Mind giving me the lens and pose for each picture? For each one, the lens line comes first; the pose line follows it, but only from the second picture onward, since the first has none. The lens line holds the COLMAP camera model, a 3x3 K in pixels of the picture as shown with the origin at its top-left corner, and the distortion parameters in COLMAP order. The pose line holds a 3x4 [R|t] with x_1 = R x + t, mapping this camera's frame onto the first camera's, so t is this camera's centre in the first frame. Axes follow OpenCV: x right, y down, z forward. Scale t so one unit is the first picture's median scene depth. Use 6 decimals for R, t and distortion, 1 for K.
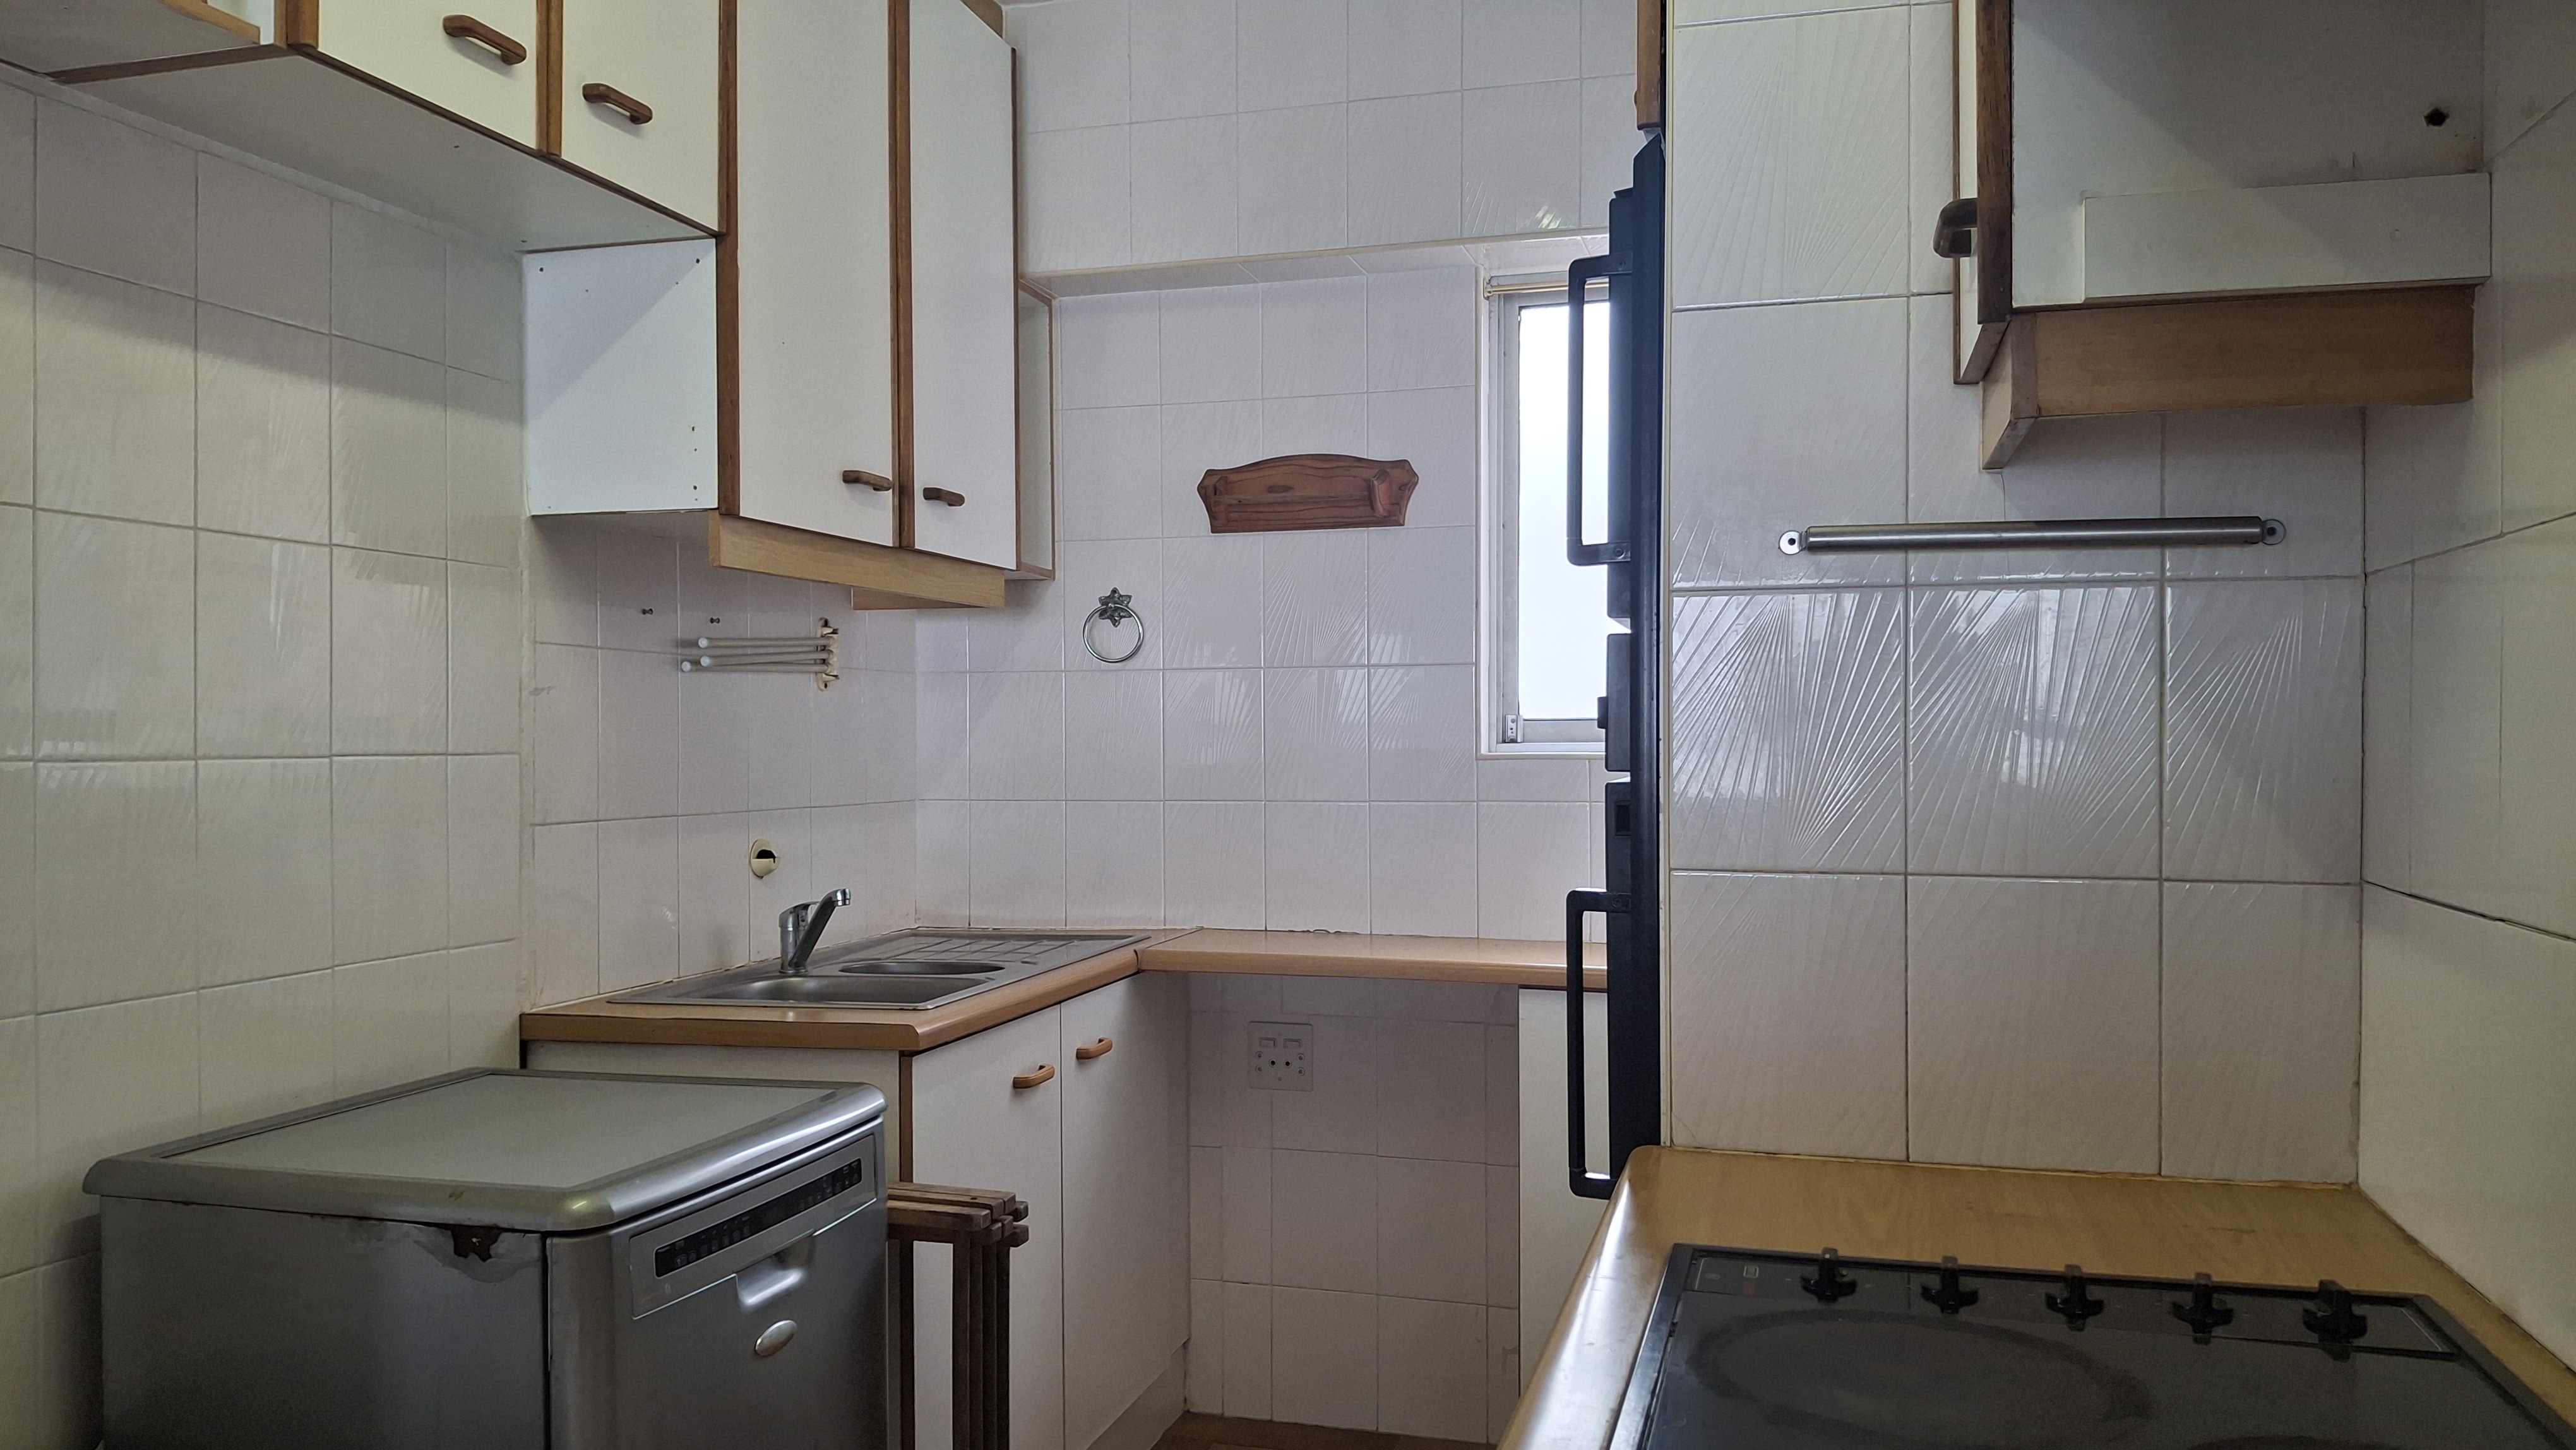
lens RADIAL K [[1885.5, 0, 1288.0], [0, 1885.5, 725.0], [0, 0, 1]] dist [0.054251, -0.105696]
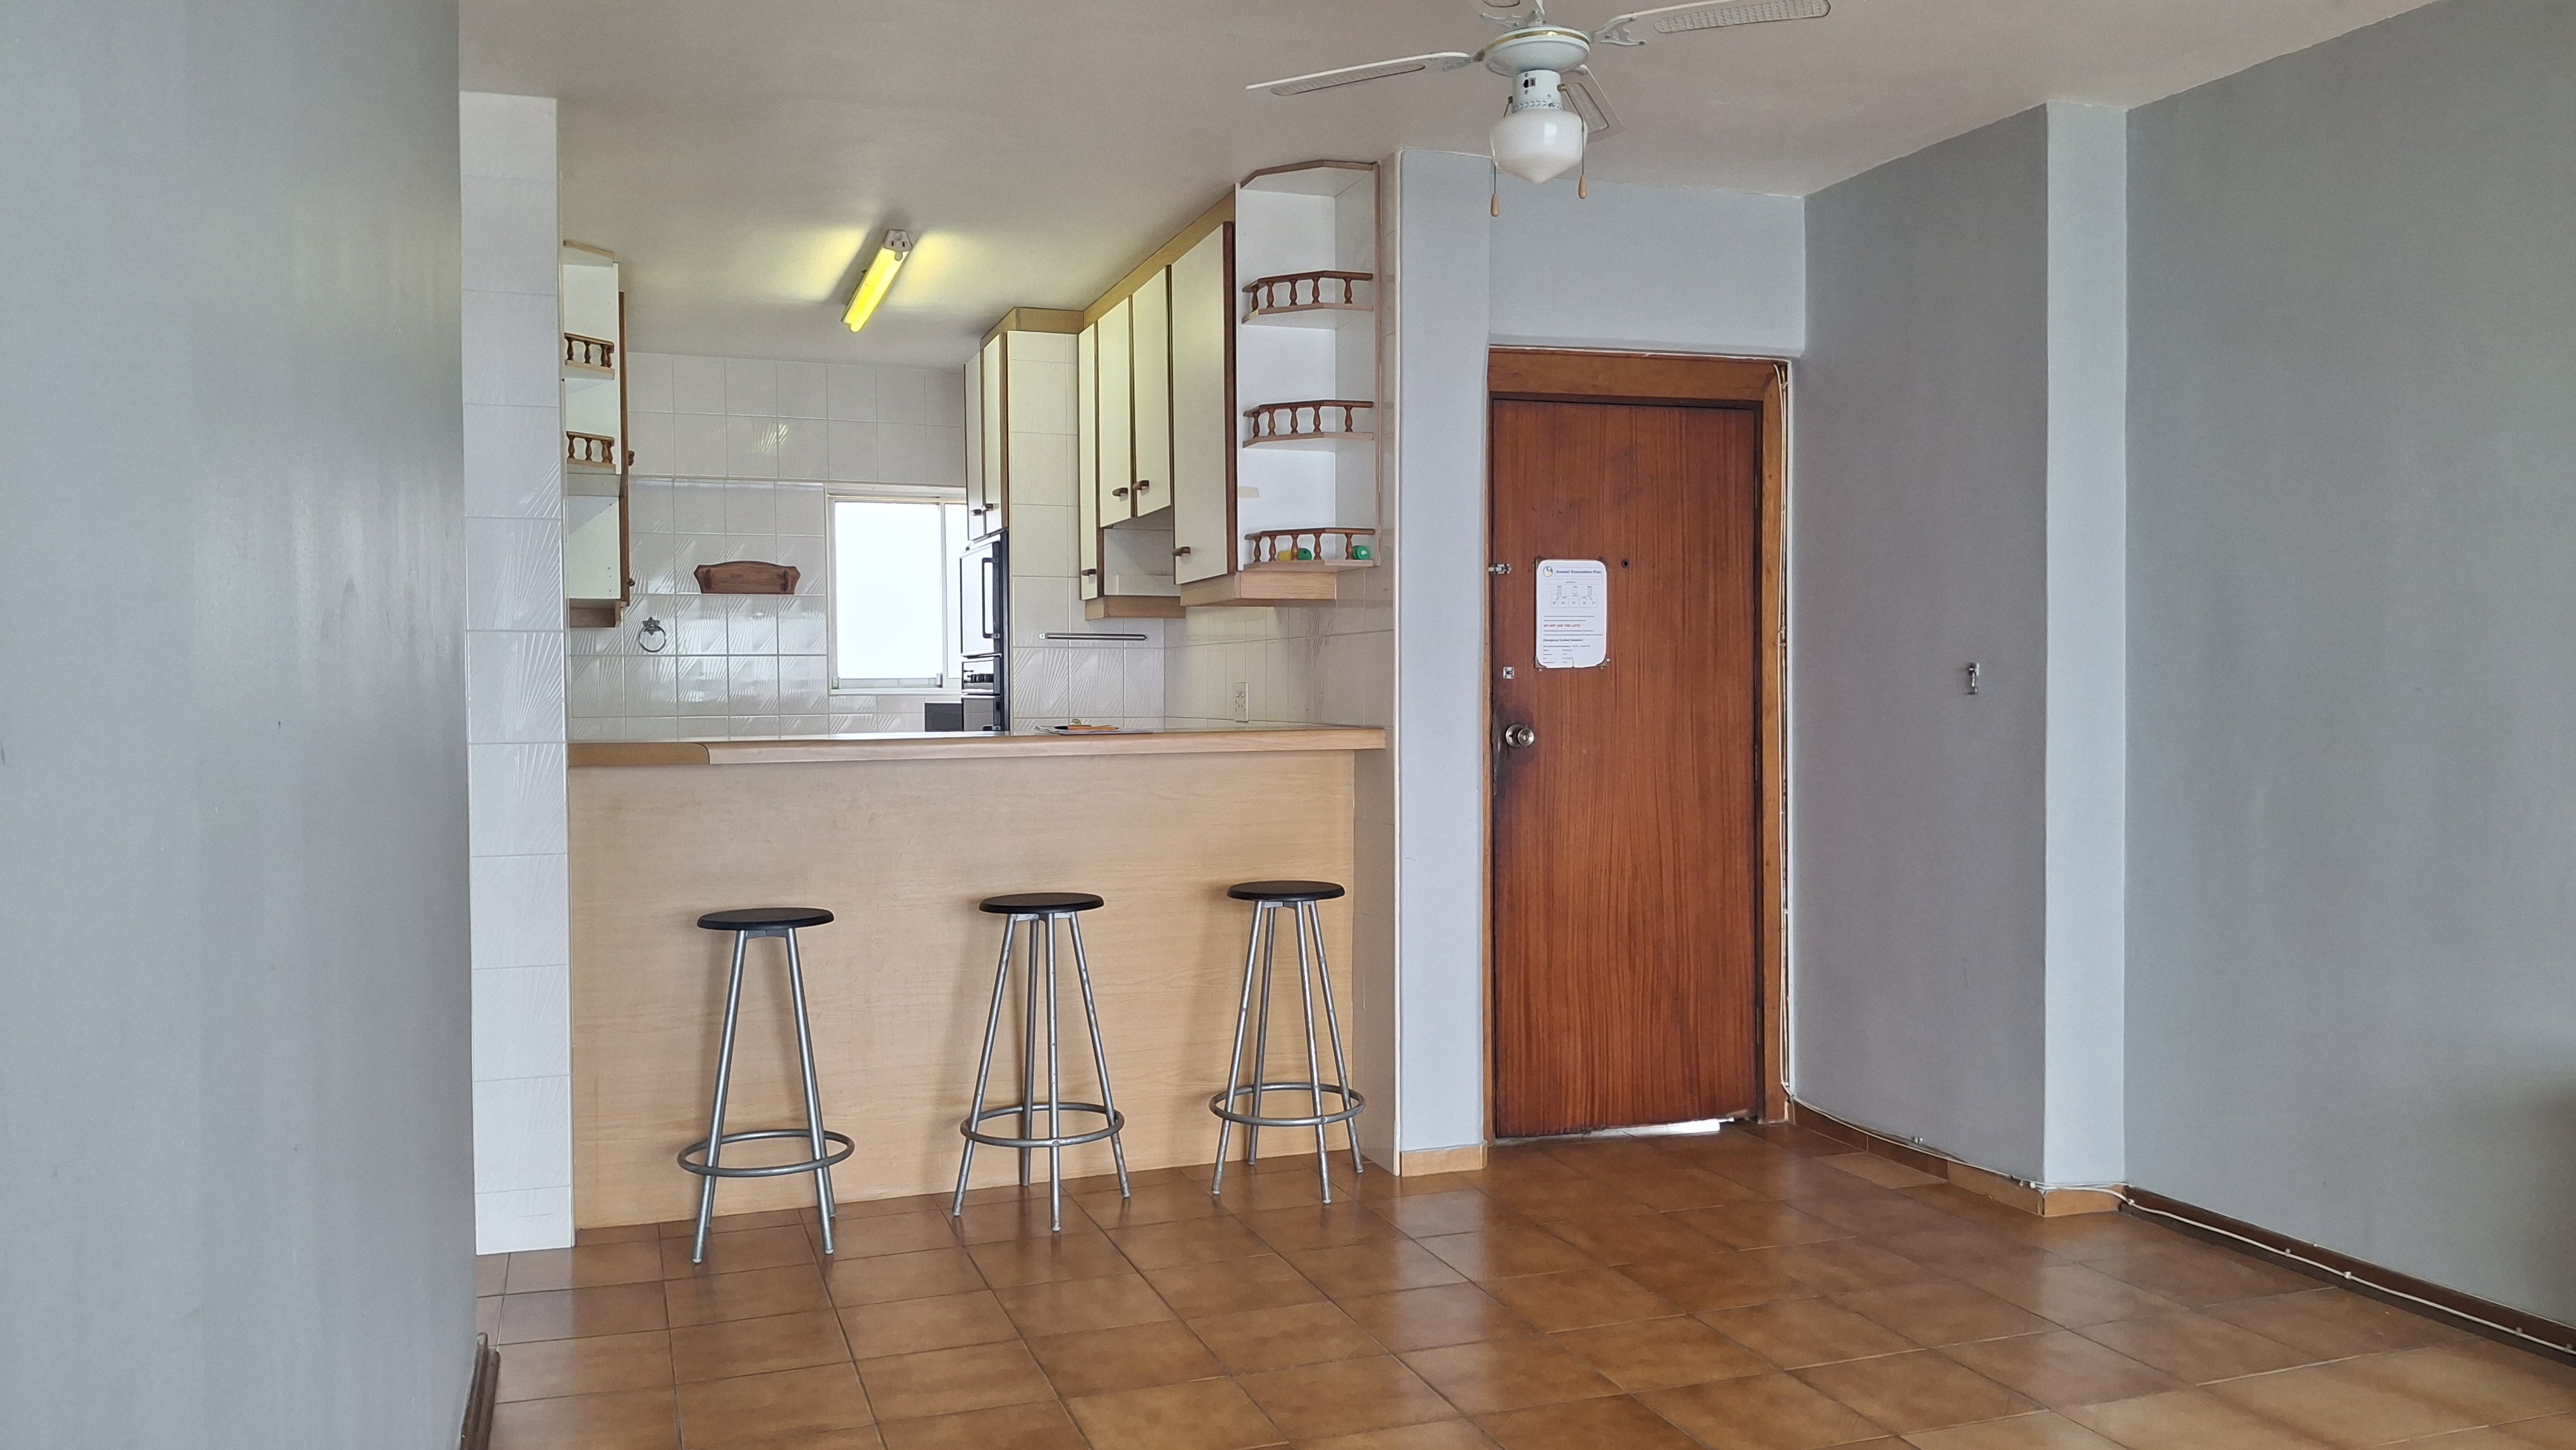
lens RADIAL K [[1876.9, 0, 1288.0], [0, 1876.9, 725.0], [0, 0, 1]] dist [0.162042, -0.323406]
pose [[0.820271, -0.014102, 0.571801, -1.026880], [0.000581, 0.999716, 0.023822, -0.001819], [-0.571975, -0.019208, 0.820046, -1.659705]]
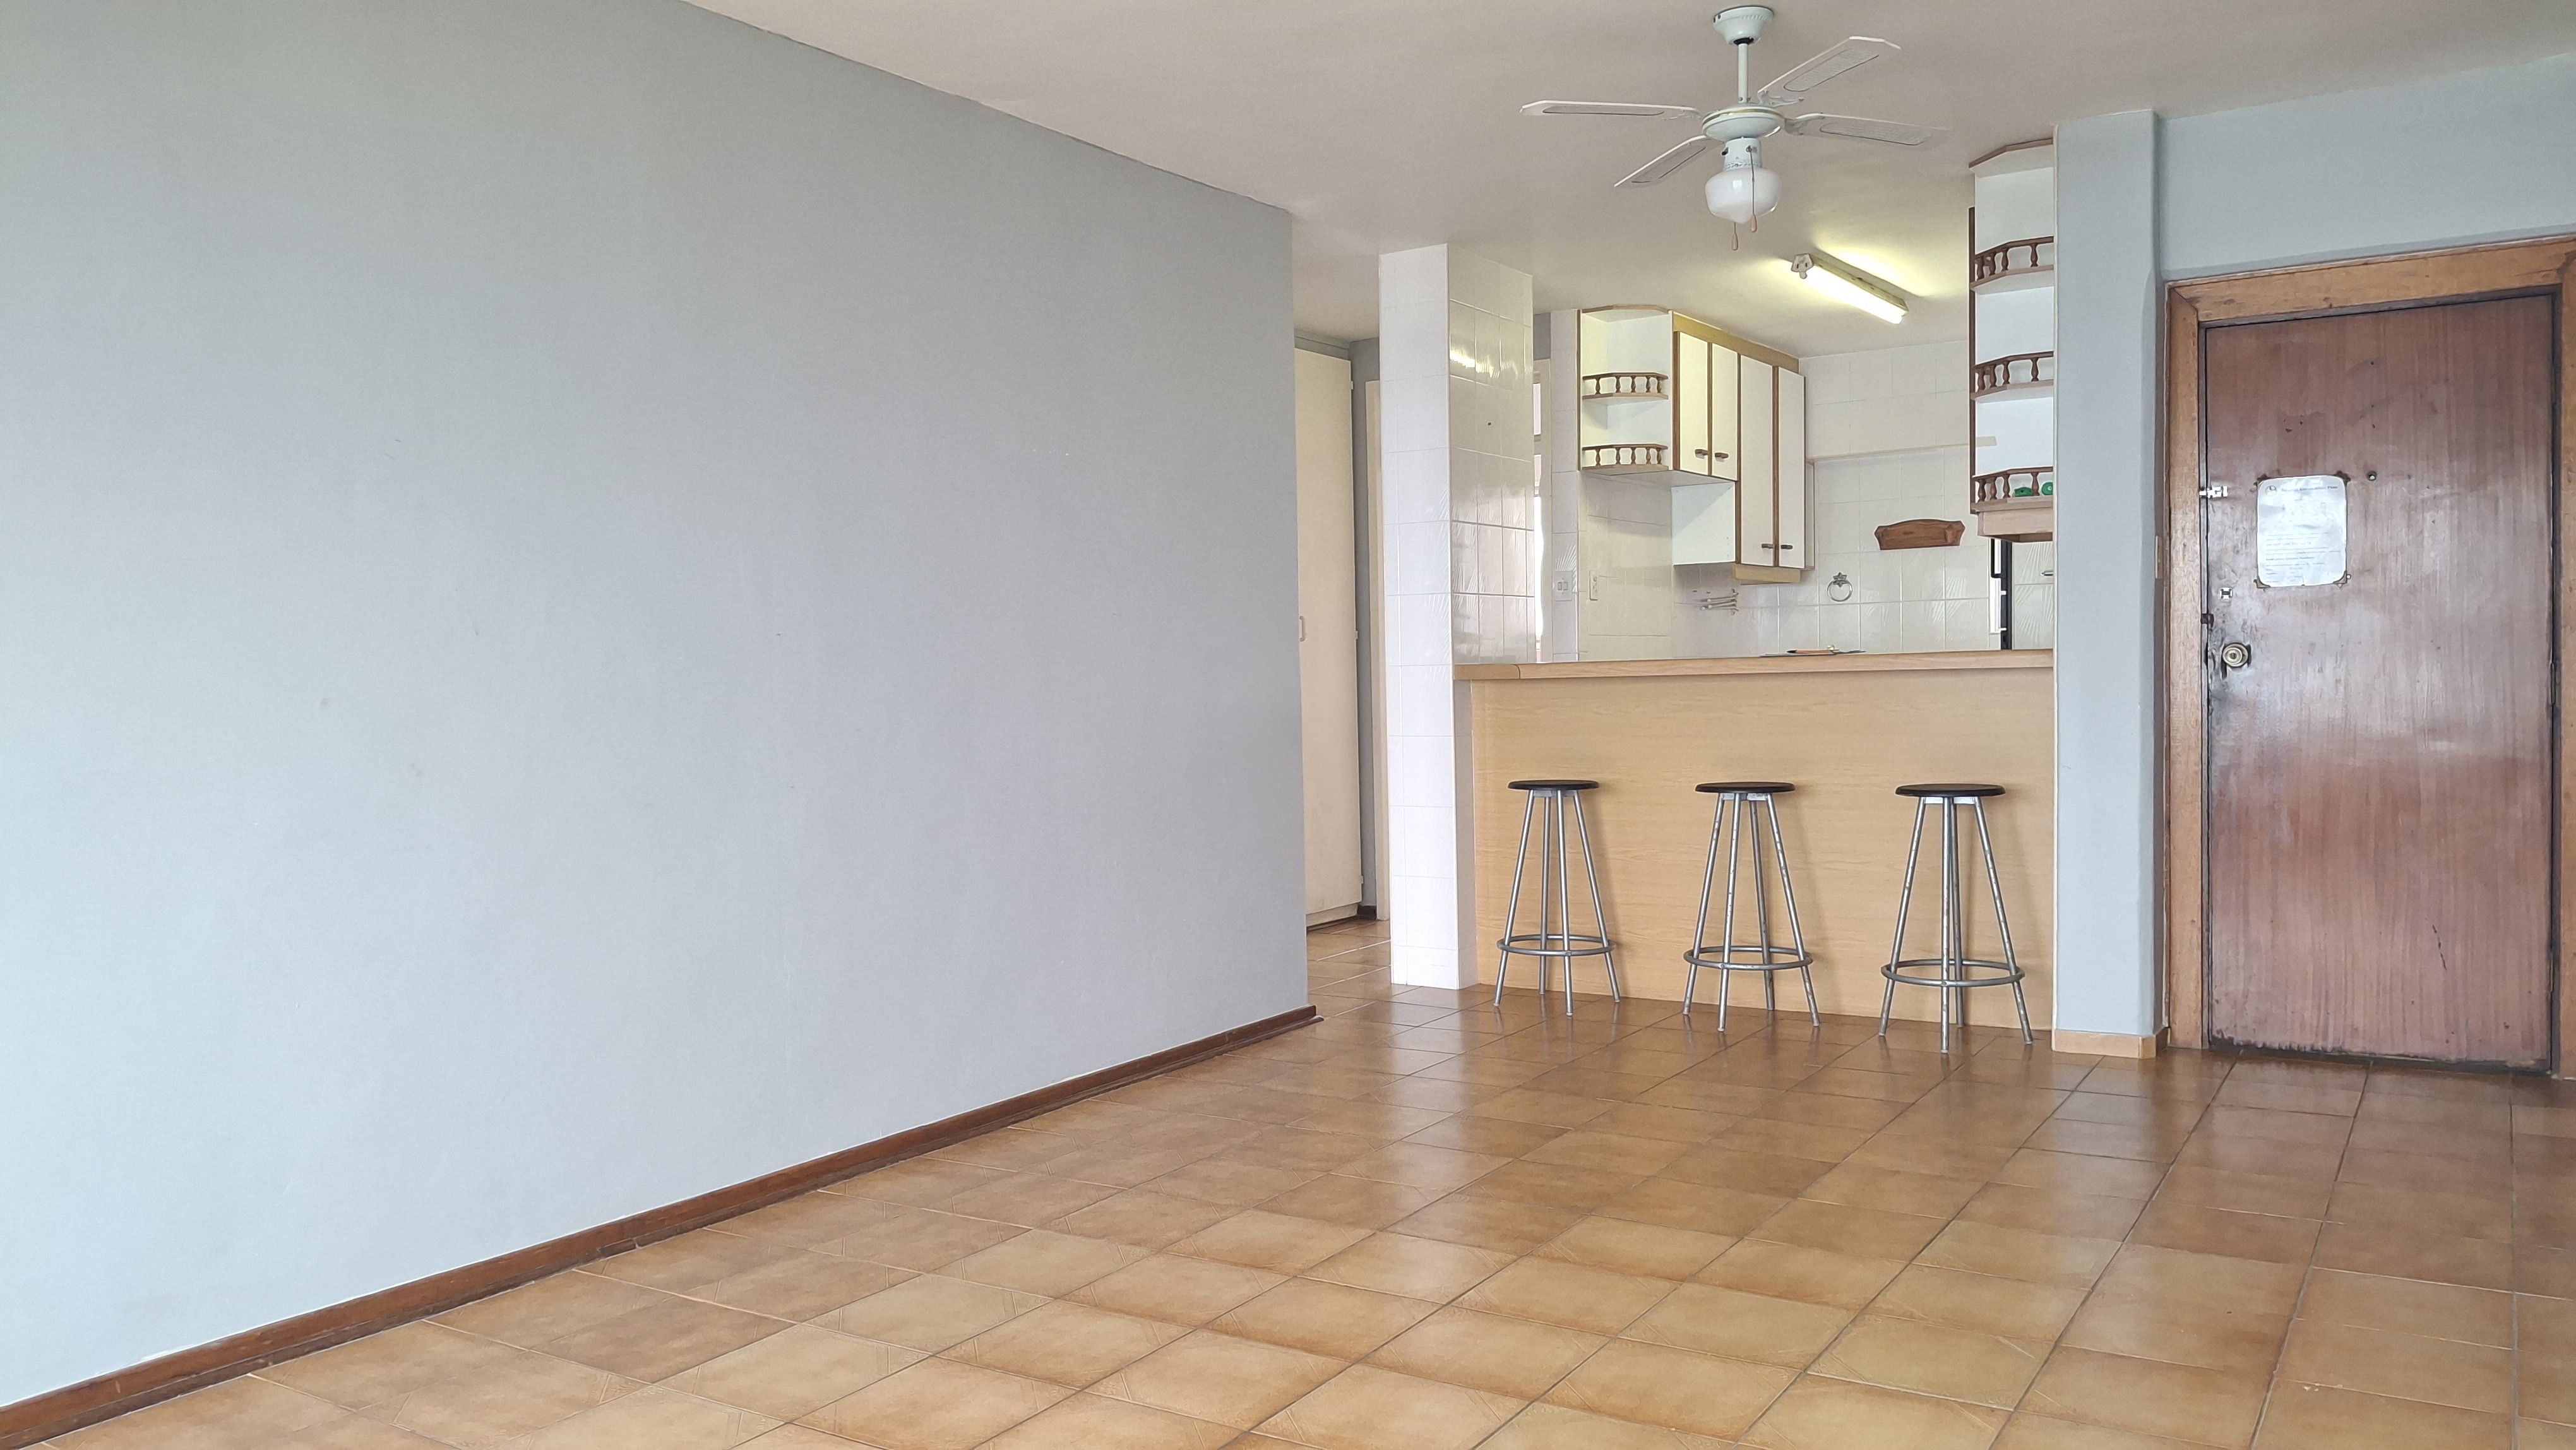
lens RADIAL K [[1900.9, 0, 1234.4], [0, 1900.9, 743.8], [0, 0, 1]] dist [0.057932, -0.141956]
pose [[0.945949, -0.004351, -0.324286, -0.040975], [0.020063, 0.998780, 0.045126, 0.038375], [0.323694, -0.049193, 0.944882, -2.456406]]
